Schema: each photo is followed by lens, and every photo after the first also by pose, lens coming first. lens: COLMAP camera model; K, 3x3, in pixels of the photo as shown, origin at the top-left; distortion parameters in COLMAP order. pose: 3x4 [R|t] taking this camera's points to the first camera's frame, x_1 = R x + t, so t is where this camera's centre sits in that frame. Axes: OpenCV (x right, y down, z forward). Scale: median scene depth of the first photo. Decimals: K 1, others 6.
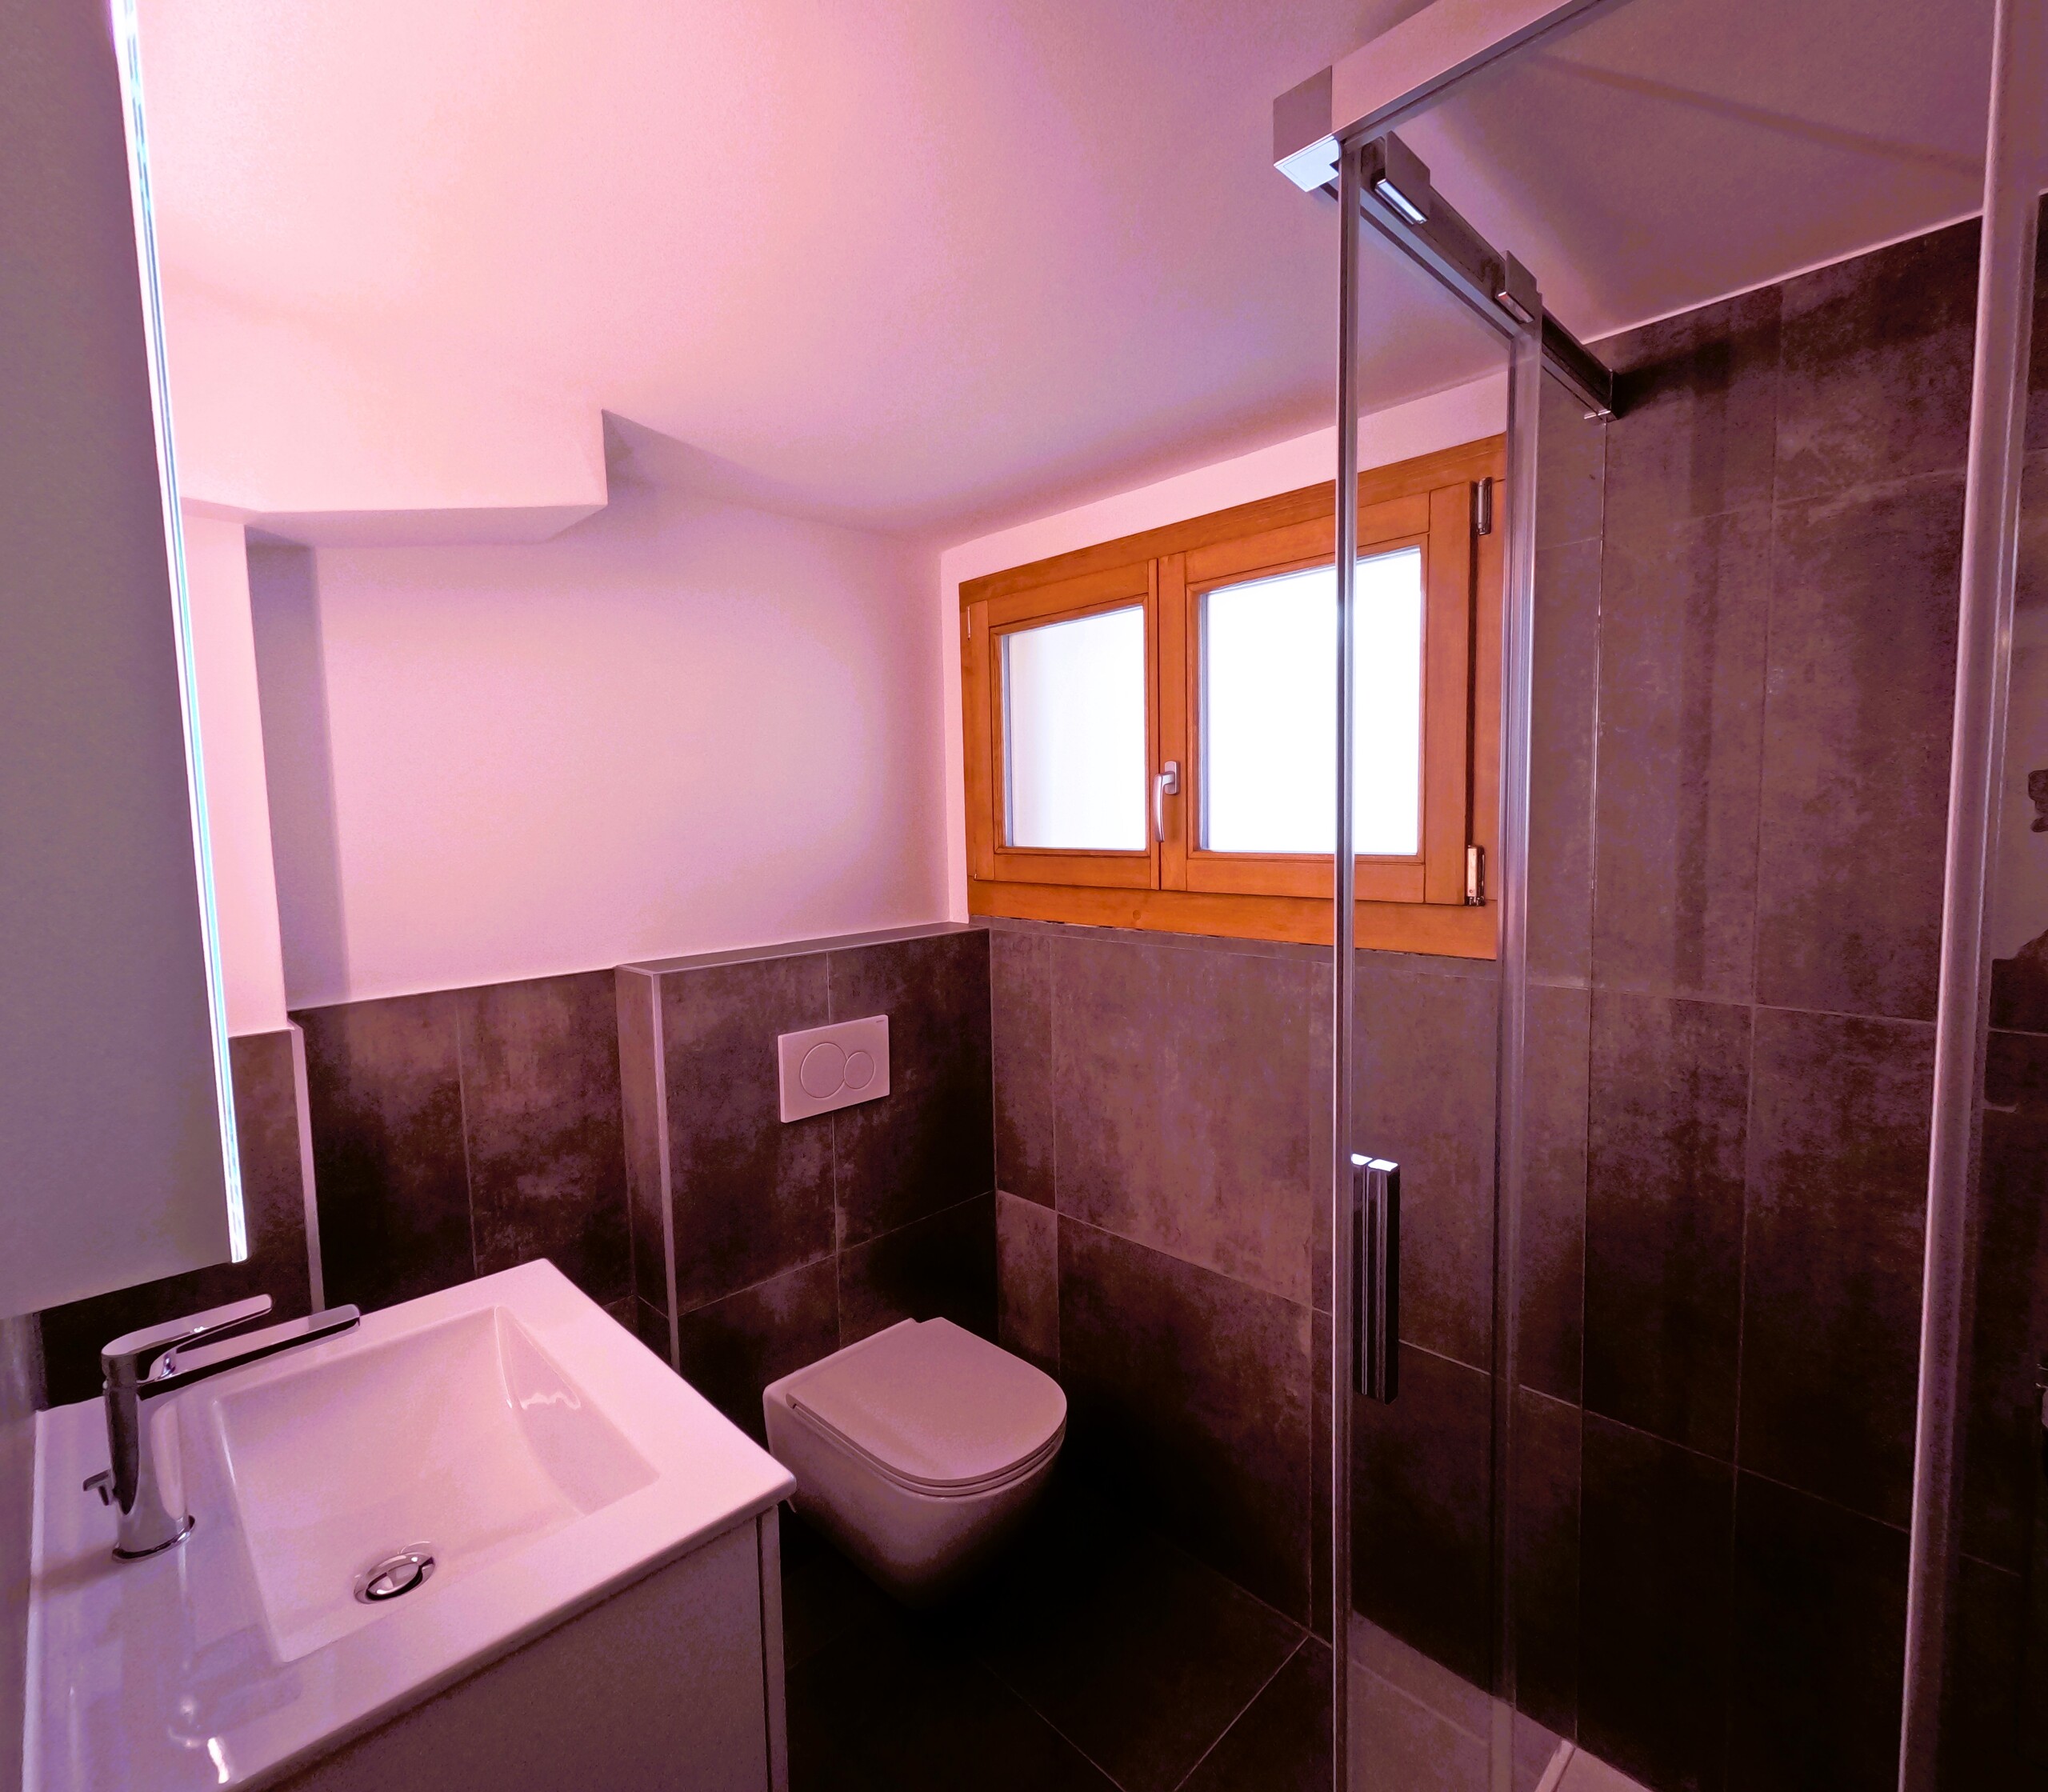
lens RADIAL K [[985.1, 0, 1026.1], [0, 985.1, 900.9], [0, 0, 1]] dist [0.003025, 0.001003]
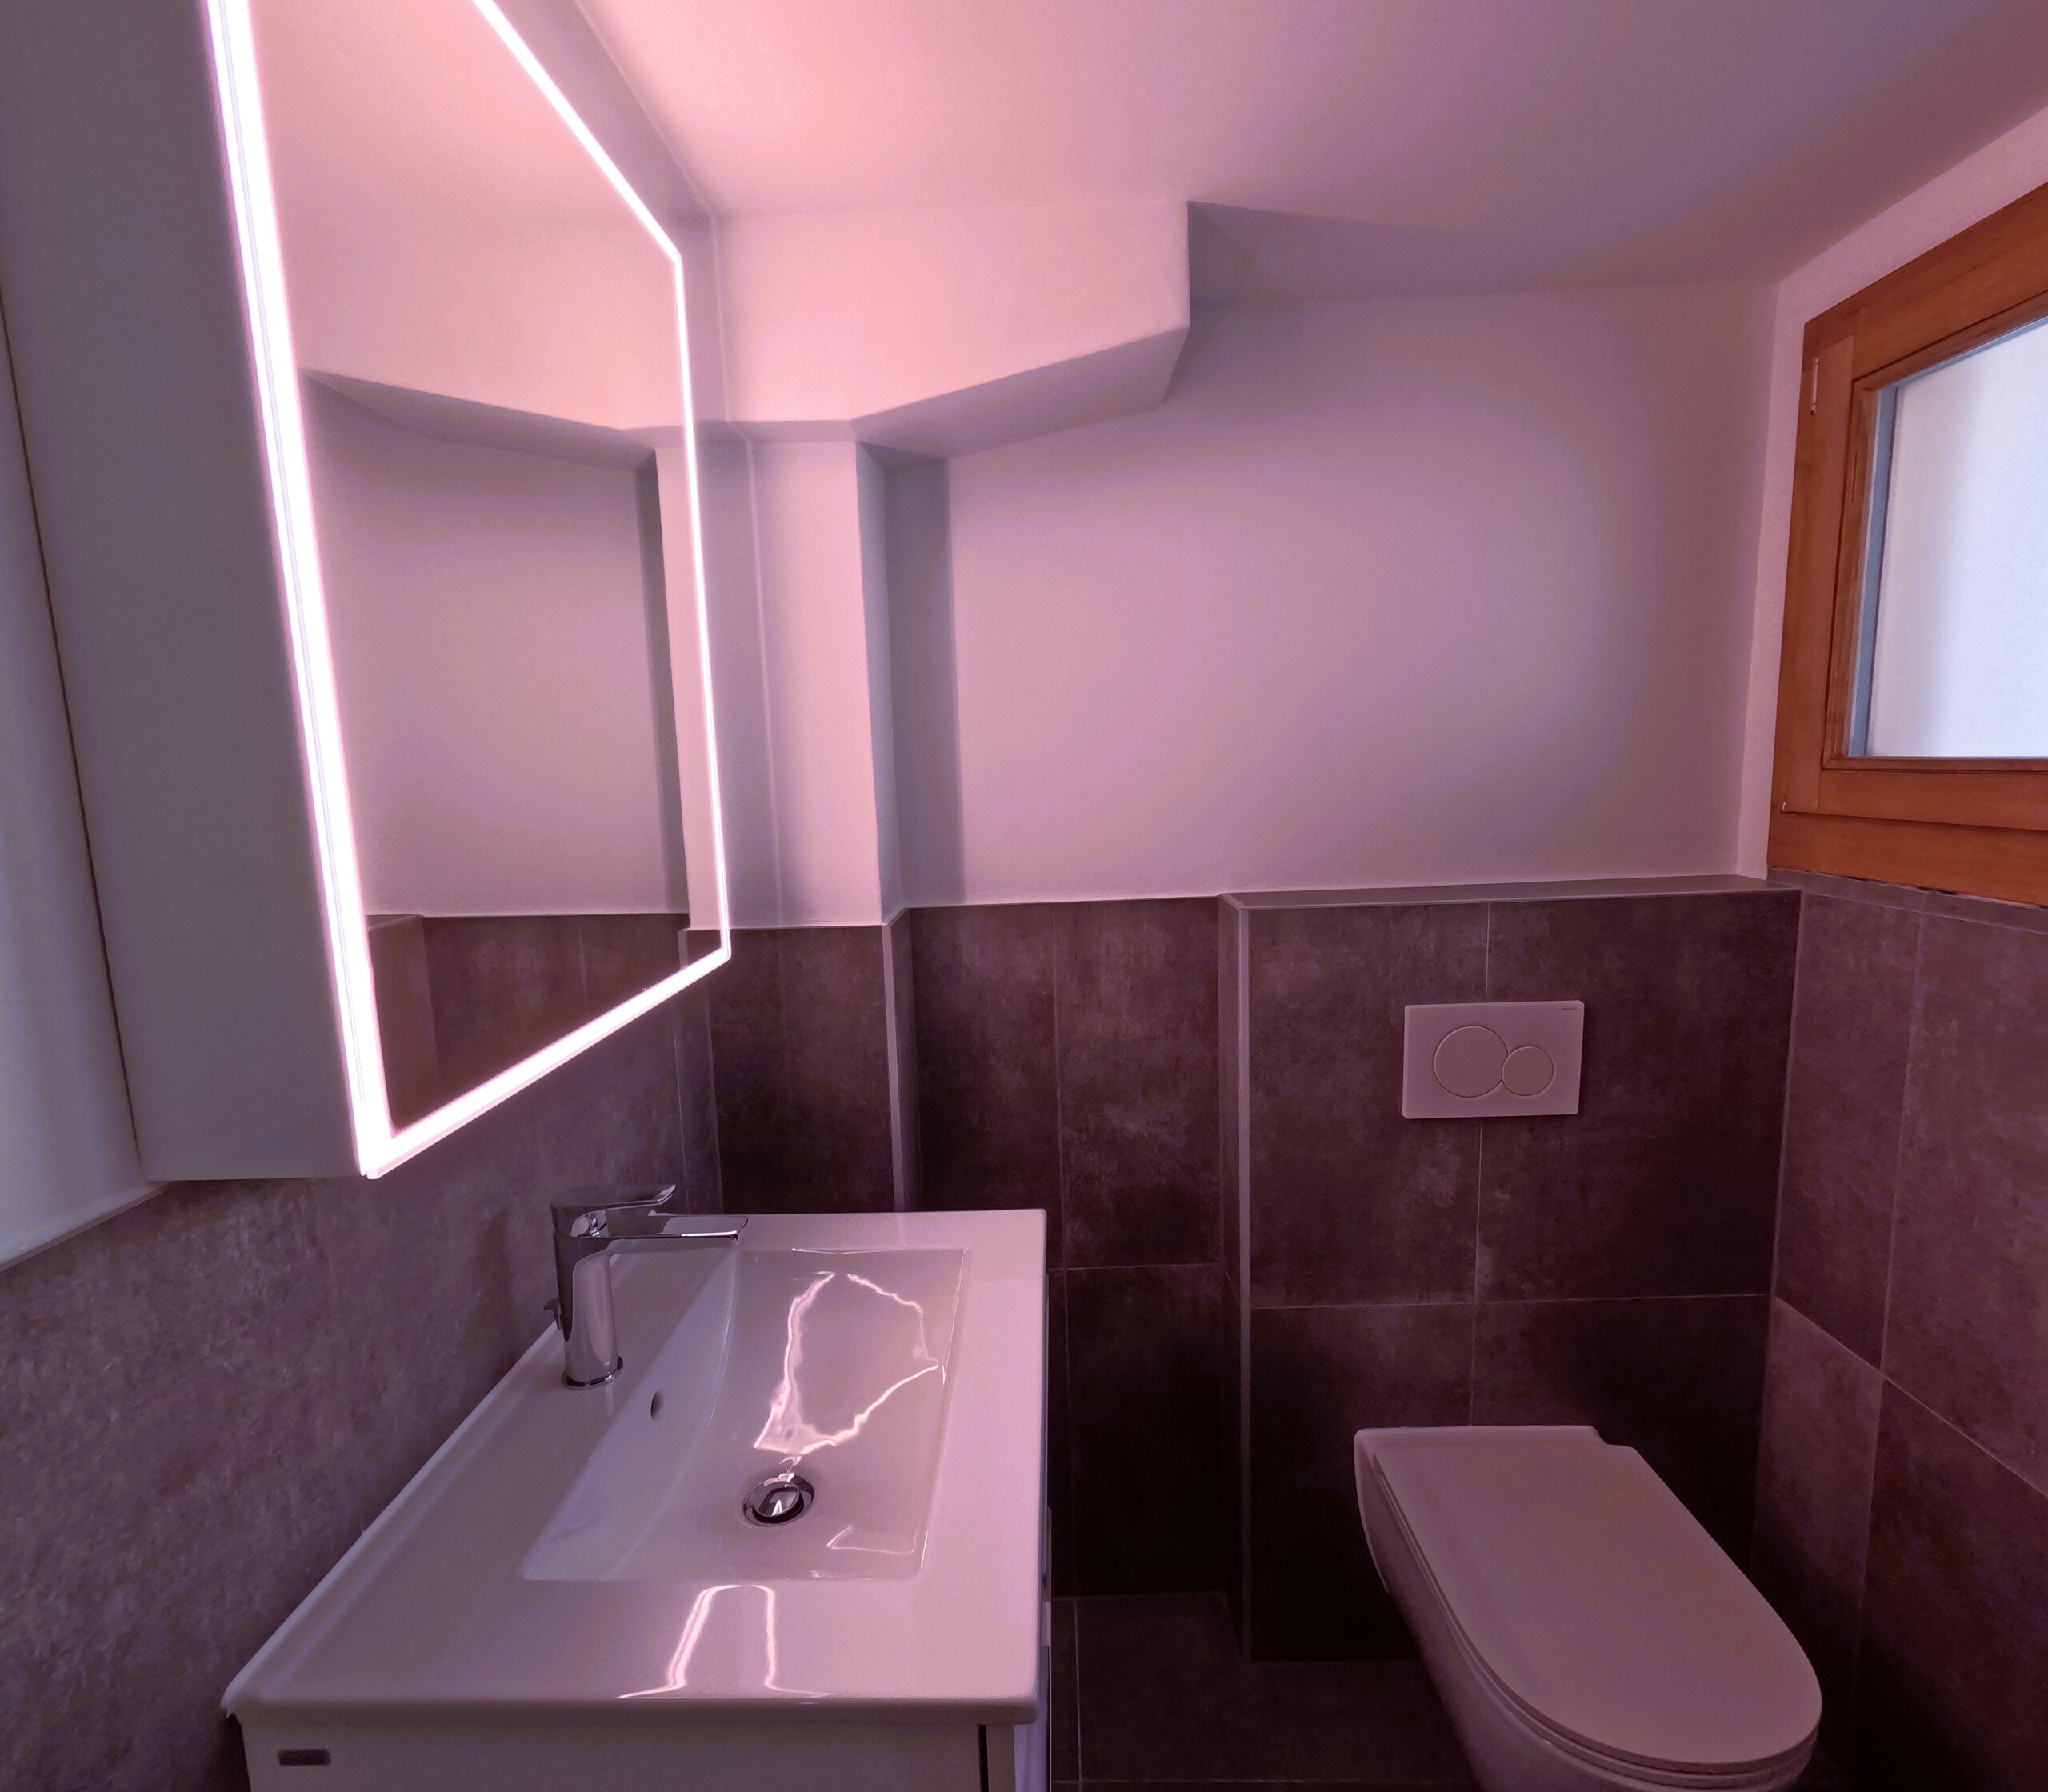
lens RADIAL K [[974.1, 0, 1019.9], [0, 974.1, 899.7], [0, 0, 1]] dist [-0.003686, 0.000411]
pose [[0.688041, 0.098333, -0.718978, 0.072390], [-0.044973, 0.994650, 0.092997, -0.001356], [0.724276, -0.031651, 0.688783, 0.248202]]
